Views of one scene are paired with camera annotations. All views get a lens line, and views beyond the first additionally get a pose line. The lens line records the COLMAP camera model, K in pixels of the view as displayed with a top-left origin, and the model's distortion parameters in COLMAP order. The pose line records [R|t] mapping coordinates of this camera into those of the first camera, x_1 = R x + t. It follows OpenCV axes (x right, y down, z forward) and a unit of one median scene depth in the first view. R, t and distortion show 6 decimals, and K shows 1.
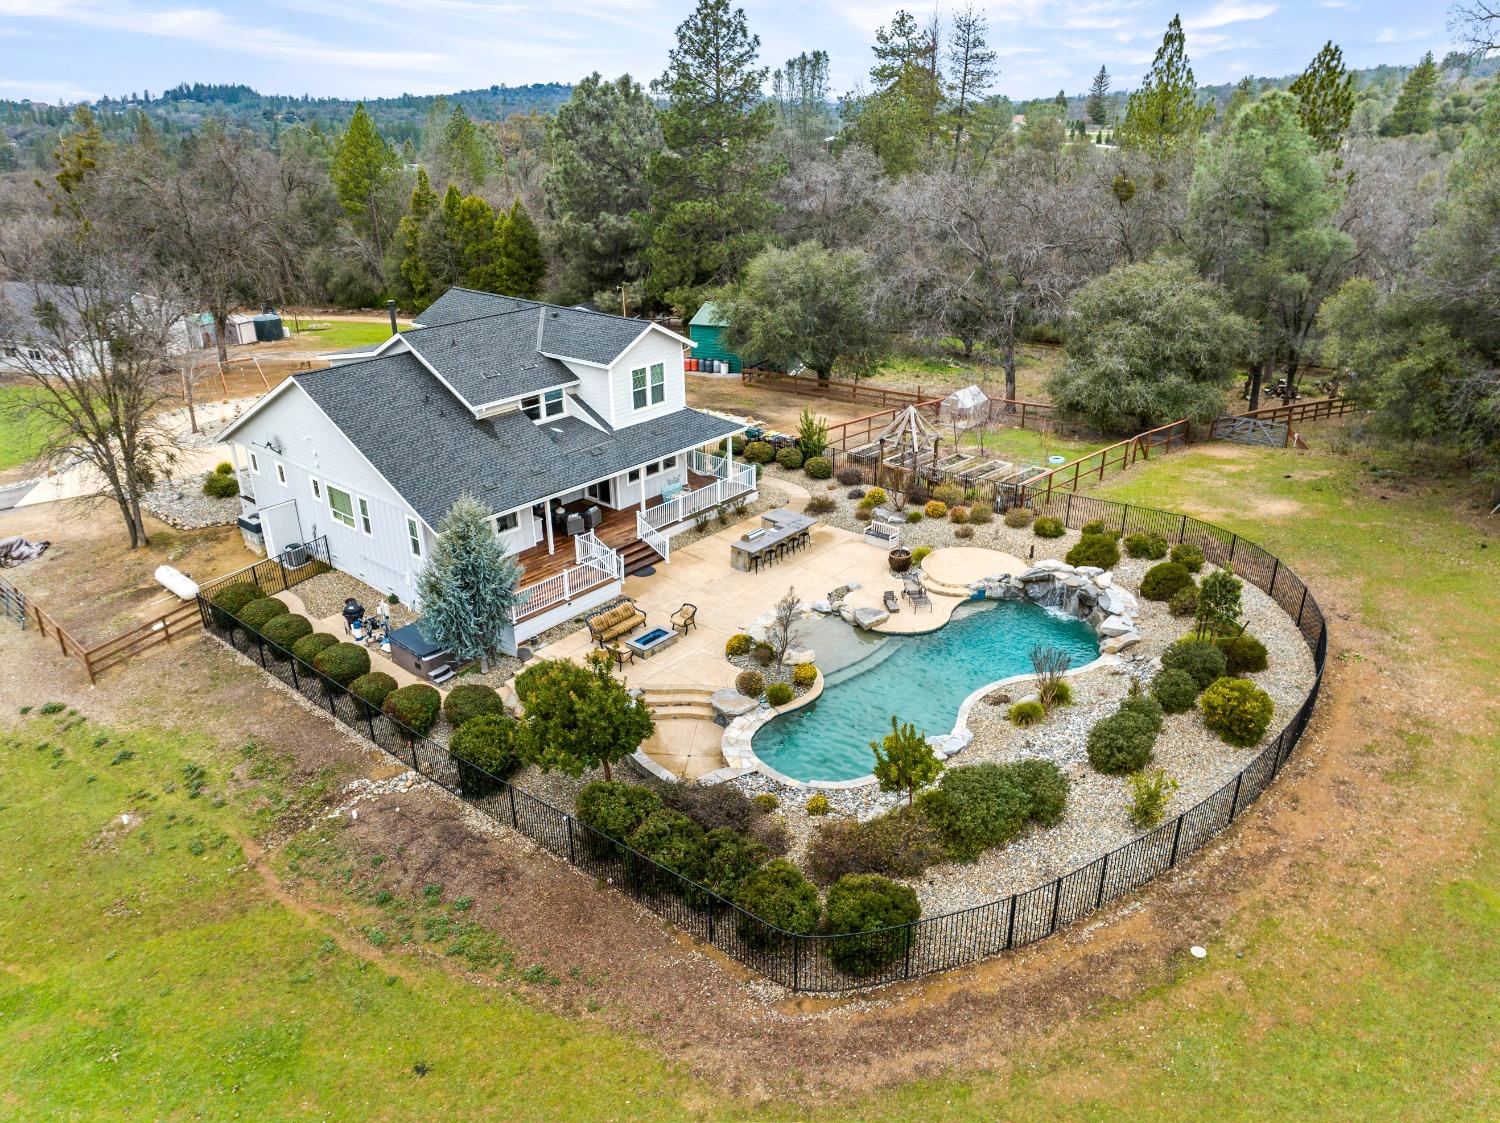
lens RADIAL K [[1043.8, 0, 741.2], [0, 1043.8, 570.2], [0, 0, 1]] dist [-0.012482, 0.022985]
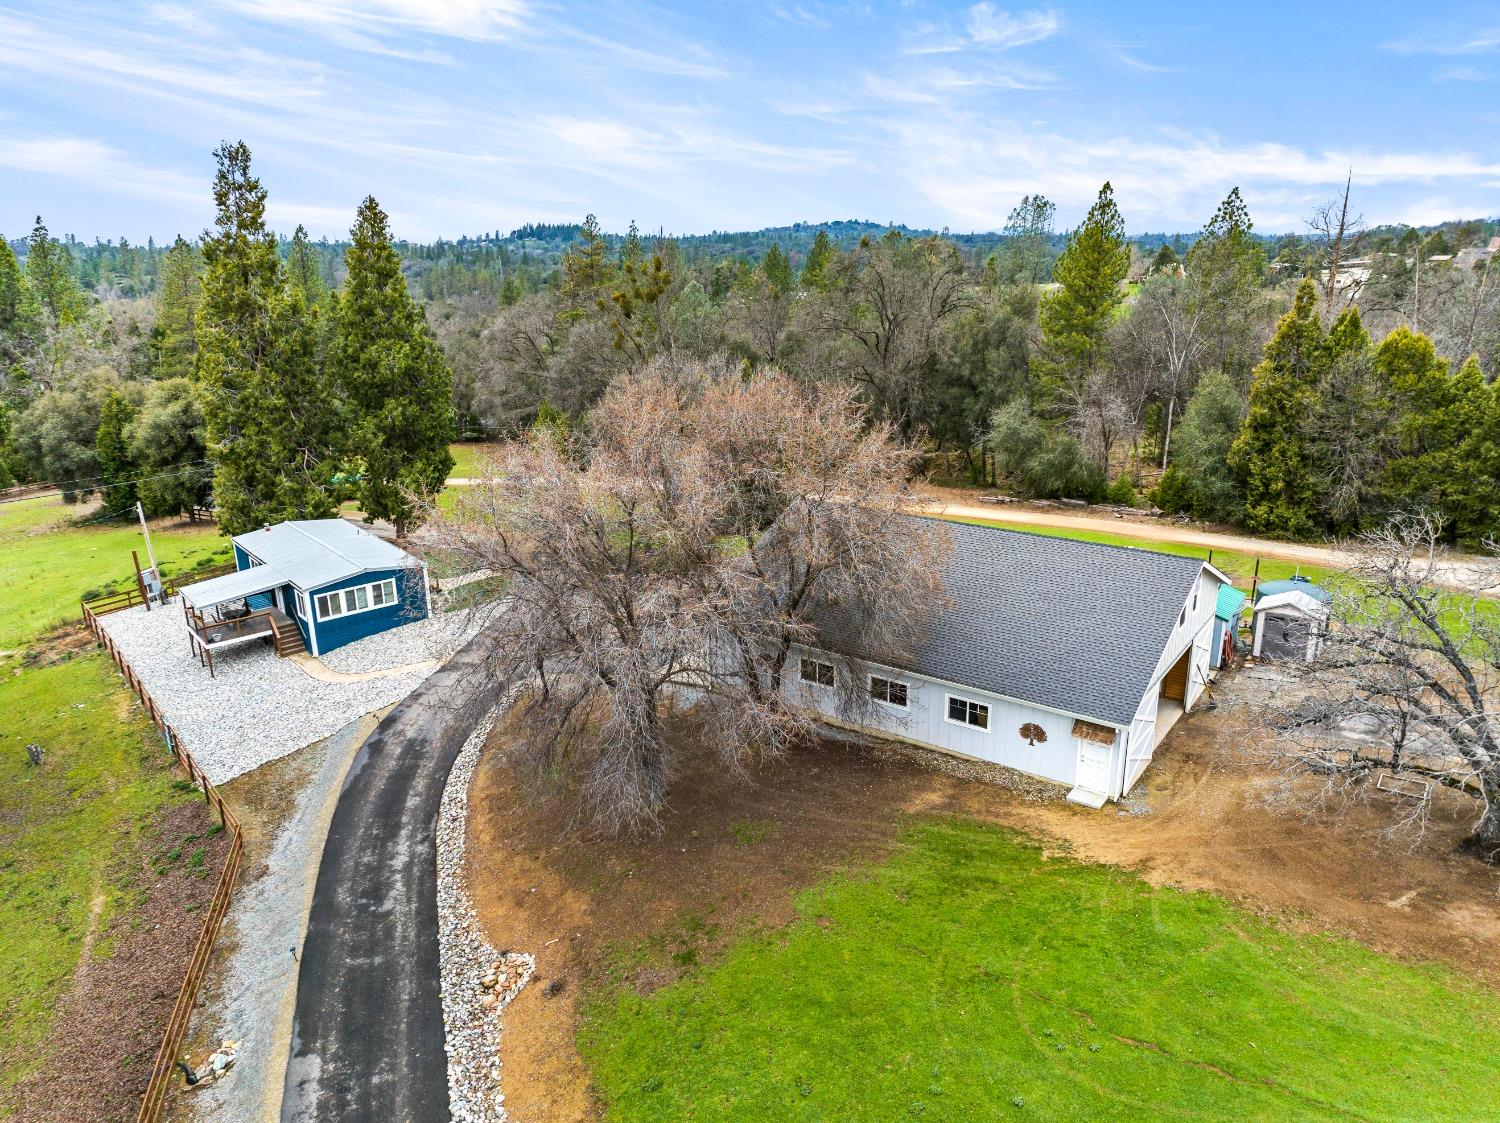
lens RADIAL K [[1031.6, 0, 747.7], [0, 1031.6, 595.1], [0, 0, 1]] dist [-0.038237, 0.046726]
pose [[0.970692, 0.072754, -0.229052, -1.546501], [-0.092742, 0.992651, -0.077730, -0.489396], [0.221713, 0.096695, 0.970306, 1.387452]]
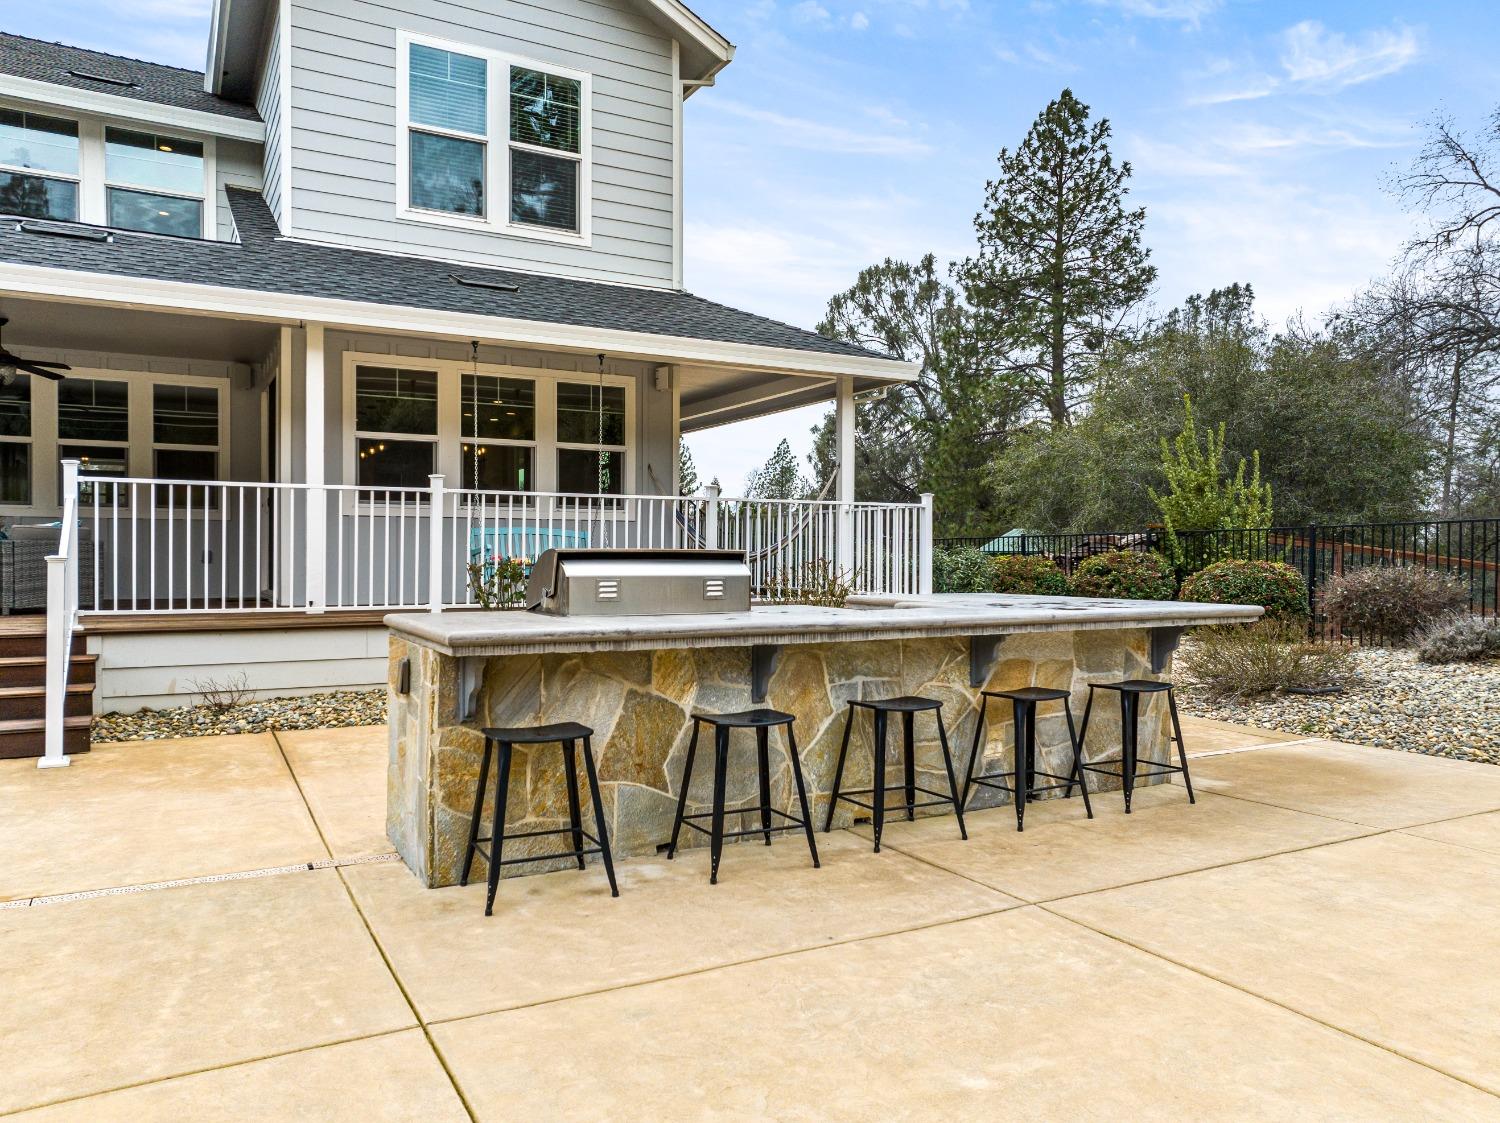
lens RADIAL K [[1087.4, 0, 750.0], [0, 1087.4, 561.5], [0, 0, 1]] dist [-0.003876, 0.005059]
pose [[0.935850, 0.005077, -0.352362, 0.070771], [-0.149979, 0.910558, -0.385214, 0.008945], [0.318891, 0.413350, 0.852907, 0.973901]]
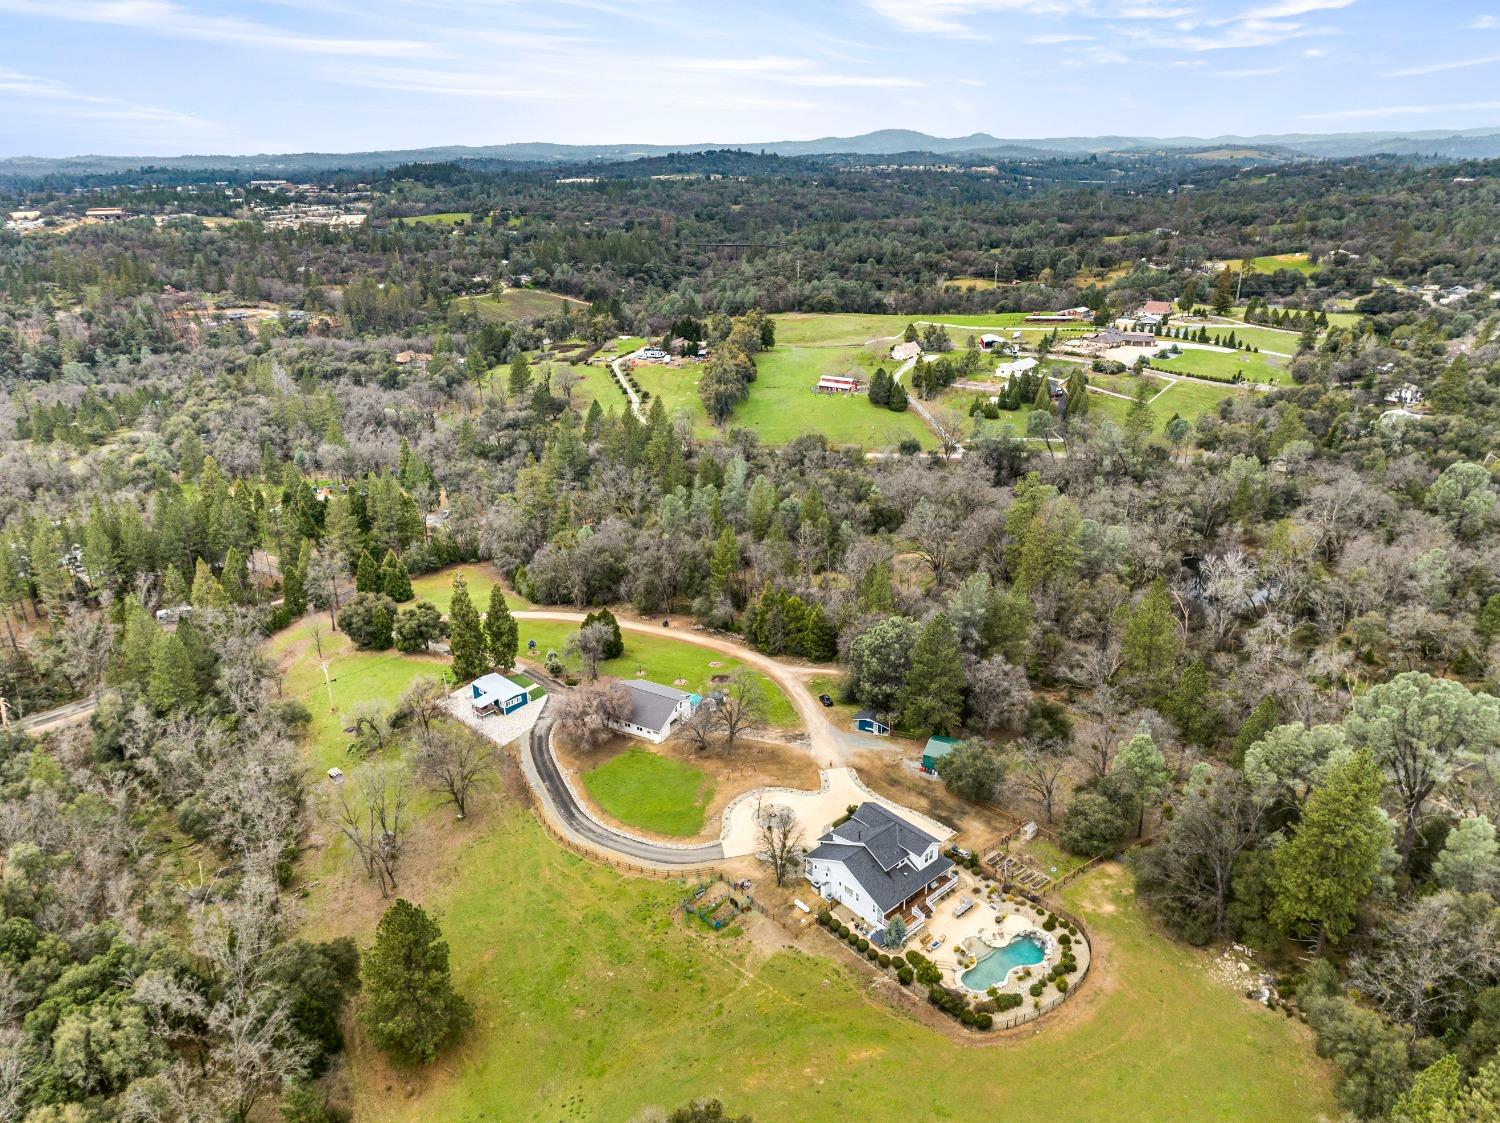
lens RADIAL K [[1043.8, 0, 741.2], [0, 1043.8, 570.2], [0, 0, 1]] dist [-0.012482, 0.022985]
pose [[0.990271, 0.048727, -0.130341, -0.357673], [-0.052206, 0.998362, -0.023408, -1.203864], [0.128987, 0.029985, 0.991193, -3.067101]]
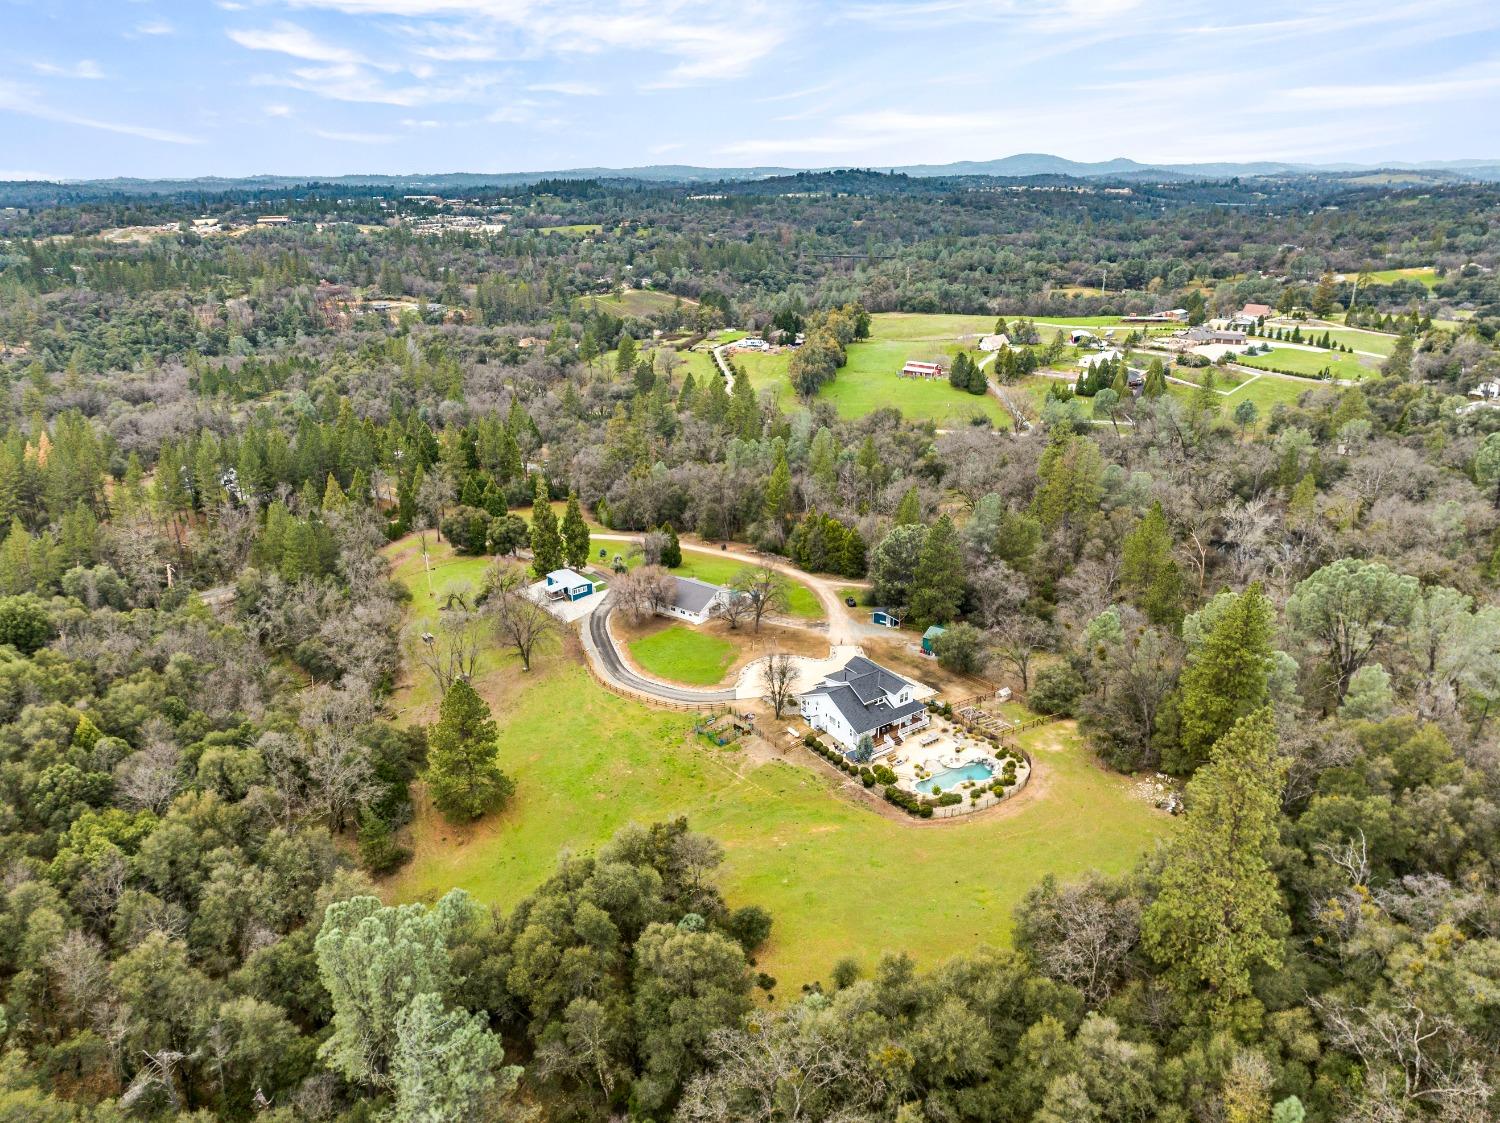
lens RADIAL K [[1043.8, 0, 741.2], [0, 1043.8, 570.2], [0, 0, 1]] dist [-0.012482, 0.022985]
pose [[0.966333, 0.093688, -0.239632, 0.269113], [-0.104921, 0.993881, -0.034530, -0.545536], [0.234931, 0.058510, 0.970249, -3.737122]]
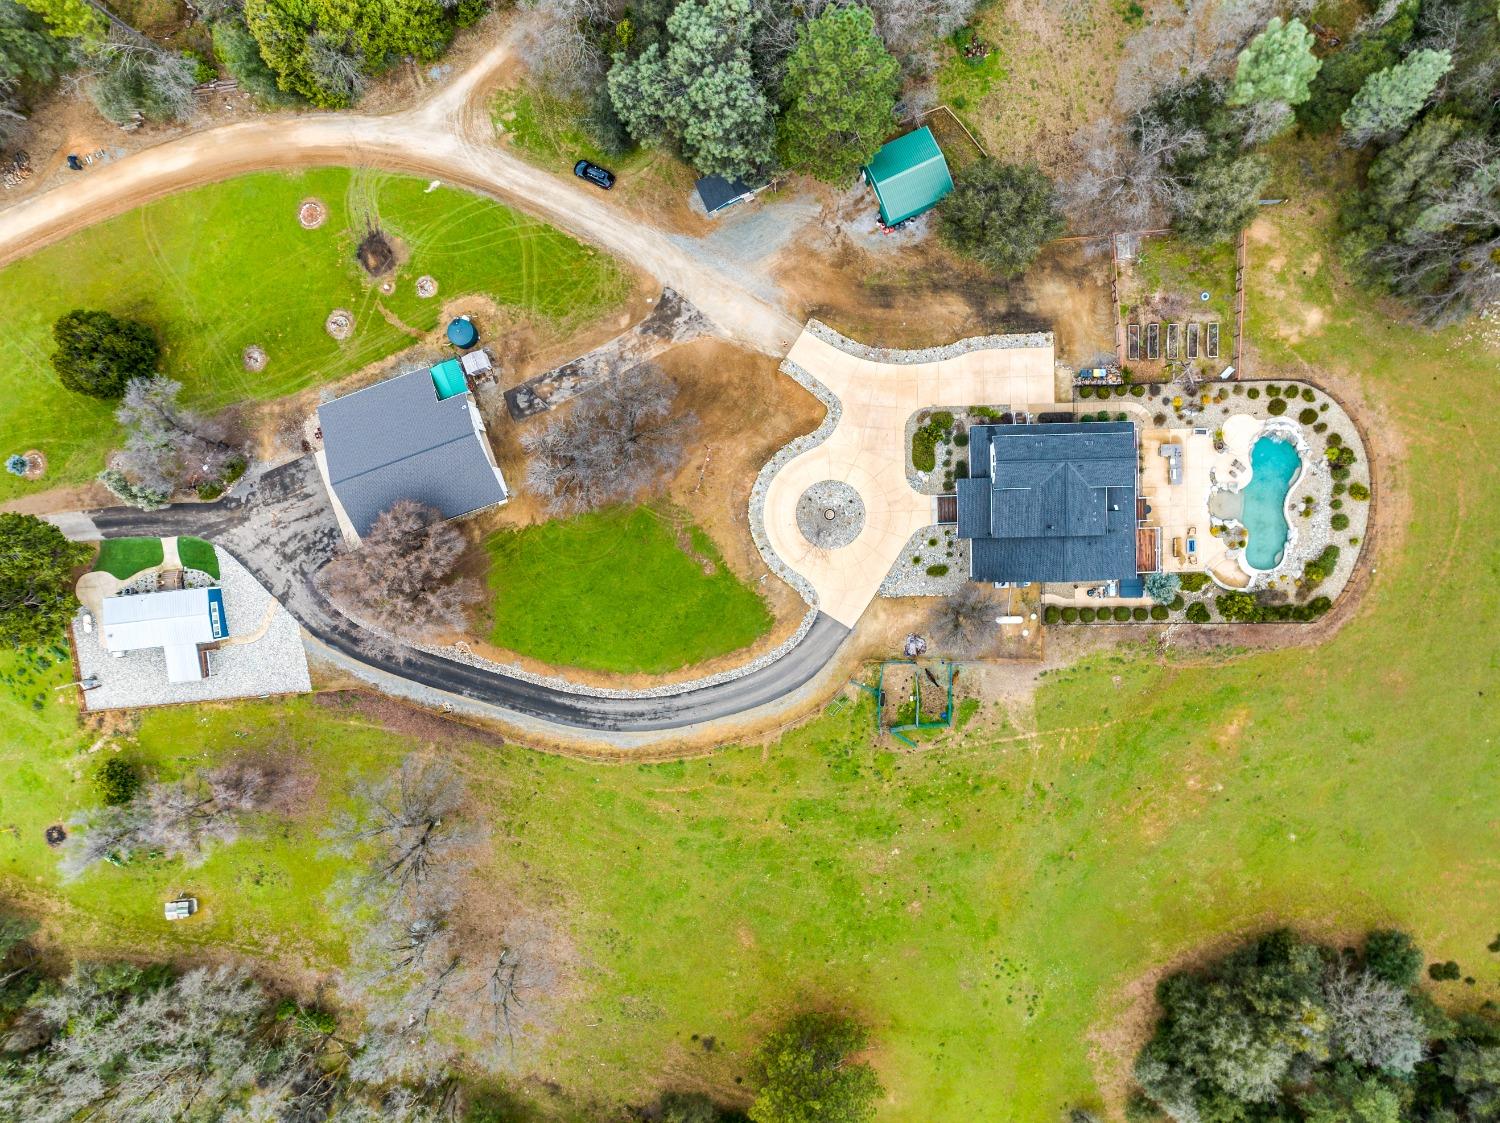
lens RADIAL K [[1043.8, 0, 741.2], [0, 1043.8, 570.2], [0, 0, 1]] dist [-0.012482, 0.022985]
pose [[0.742356, -0.669610, -0.023013, -1.000558], [0.292426, 0.292909, 0.910325, -2.967032], [-0.602822, -0.682515, 0.413255, 0.424782]]
